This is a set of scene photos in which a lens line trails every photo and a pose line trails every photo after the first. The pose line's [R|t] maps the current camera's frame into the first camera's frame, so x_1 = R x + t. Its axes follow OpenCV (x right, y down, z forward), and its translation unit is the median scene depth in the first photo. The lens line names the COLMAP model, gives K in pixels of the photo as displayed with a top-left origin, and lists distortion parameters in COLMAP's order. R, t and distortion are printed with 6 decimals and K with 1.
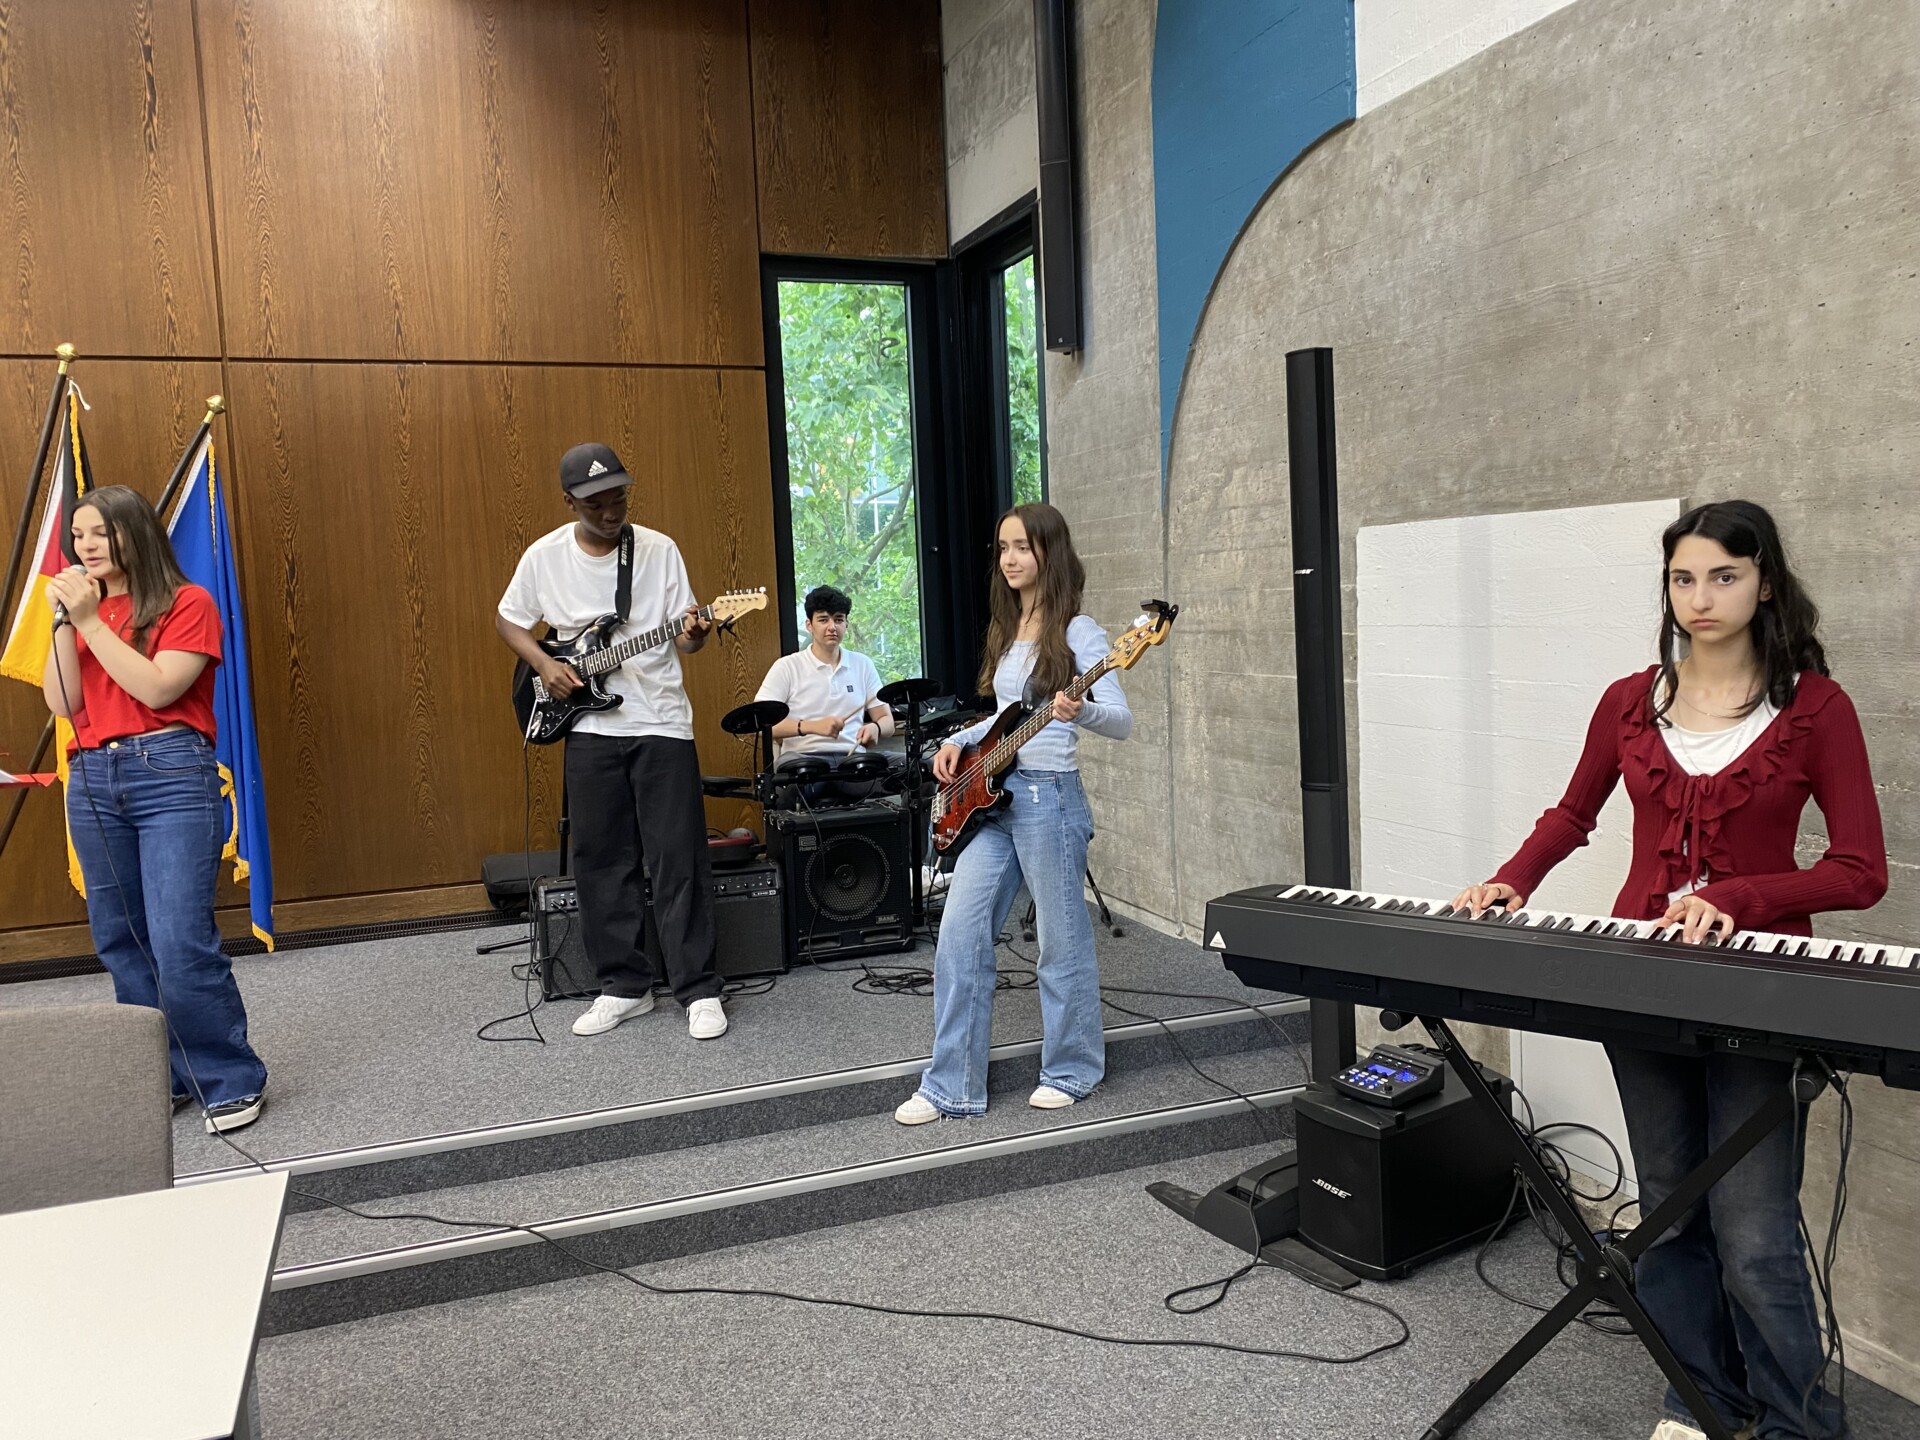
lens RADIAL K [[1502.4, 0, 962.7], [0, 1502.4, 708.0], [0, 0, 1]] dist [0.062484, -0.081590]
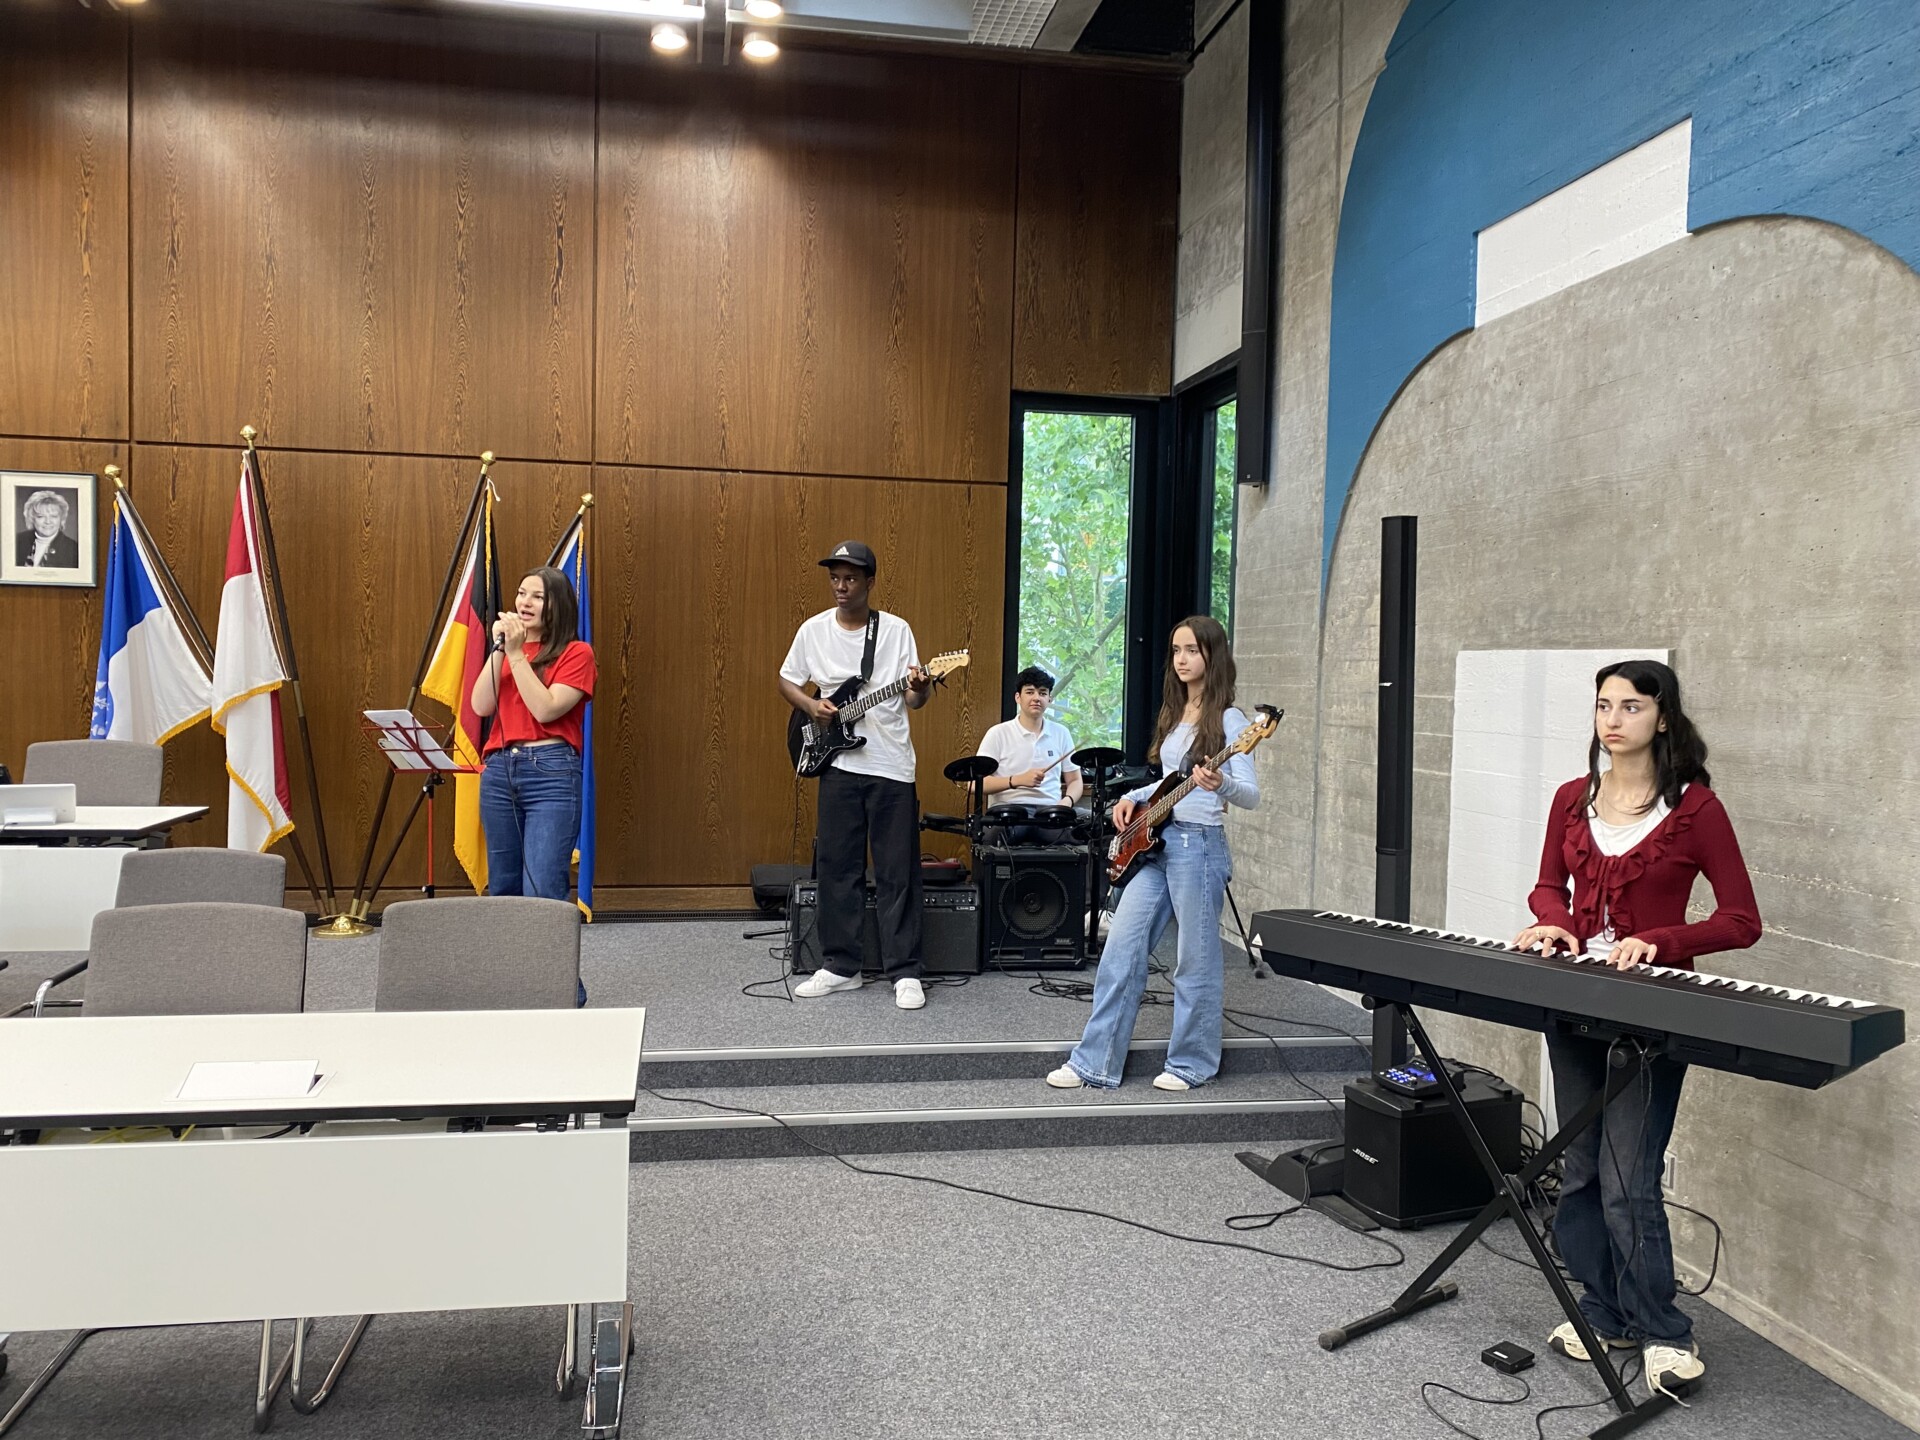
lens RADIAL K [[1502.4, 0, 962.7], [0, 1502.4, 708.0], [0, 0, 1]] dist [0.062484, -0.081590]
pose [[0.983713, 0.069763, -0.165657, 0.069045], [-0.077659, 0.996109, -0.041673, 0.010061], [0.162105, 0.053859, 0.985303, -0.276648]]
